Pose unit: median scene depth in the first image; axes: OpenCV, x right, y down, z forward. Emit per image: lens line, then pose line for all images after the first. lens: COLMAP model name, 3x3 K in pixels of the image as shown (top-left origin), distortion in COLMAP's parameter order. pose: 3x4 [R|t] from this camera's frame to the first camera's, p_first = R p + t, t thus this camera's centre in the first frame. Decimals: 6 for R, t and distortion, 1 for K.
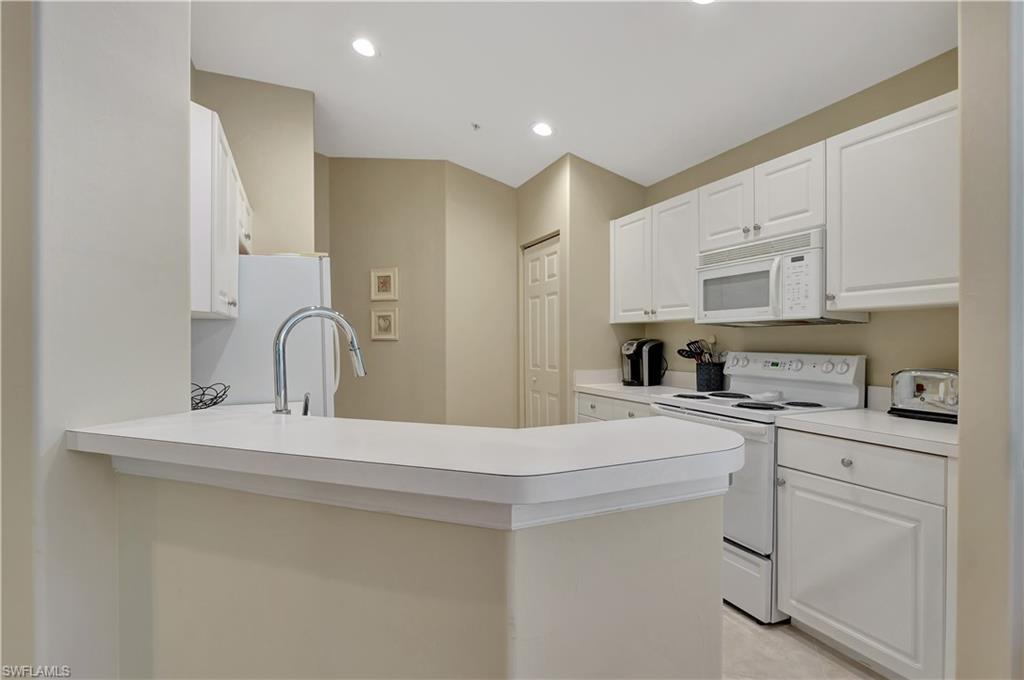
lens RADIAL K [[502.4, 0, 511.9], [0, 502.4, 342.6], [0, 0, 1]] dist [-0.013568, -0.002591]
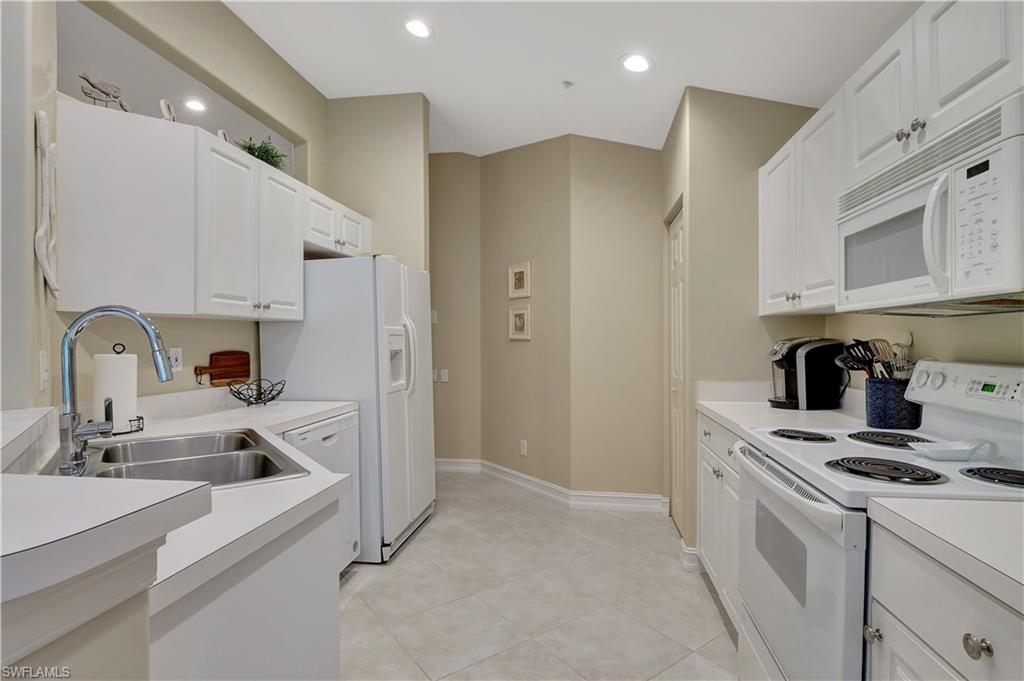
lens RADIAL K [[502.4, 0, 515.4], [0, 502.4, 343.4], [0, 0, 1]] dist [-0.013568, -0.002591]
pose [[0.849174, 0.002791, -0.528106, 0.308109], [-0.001209, 0.999994, 0.003341, -0.002230], [0.528112, -0.002198, 0.849172, 0.255308]]
